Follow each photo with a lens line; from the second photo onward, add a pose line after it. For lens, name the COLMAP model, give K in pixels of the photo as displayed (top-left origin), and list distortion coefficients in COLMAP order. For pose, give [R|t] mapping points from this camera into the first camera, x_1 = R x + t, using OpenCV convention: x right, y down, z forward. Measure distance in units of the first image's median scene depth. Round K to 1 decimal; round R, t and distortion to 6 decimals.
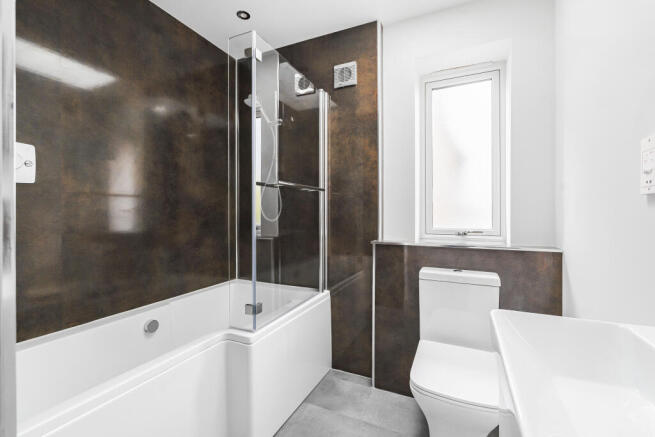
lens RADIAL K [[289.1, 0, 326.0], [0, 289.1, 215.3], [0, 0, 1]] dist [-0.003501, -0.000100]
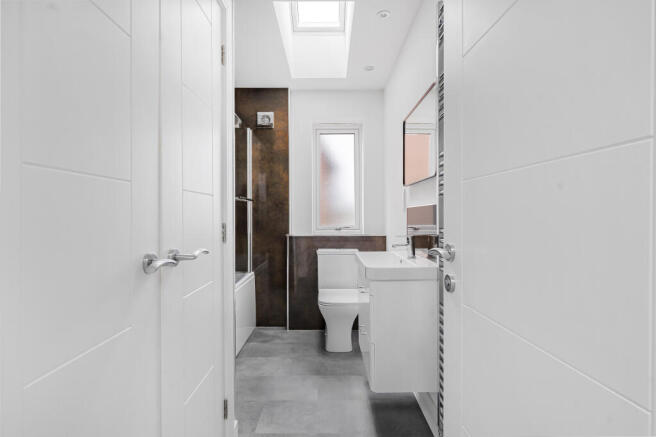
lens RADIAL K [[335.4, 0, 328.0], [0, 335.4, 218.5], [0, 0, 1]] dist [0.000931, 0.000030]
pose [[0.904547, -0.009320, 0.426273, -0.374195], [0.004641, 0.999917, 0.012012, -0.015460], [-0.426350, -0.008887, 0.904515, -0.654332]]
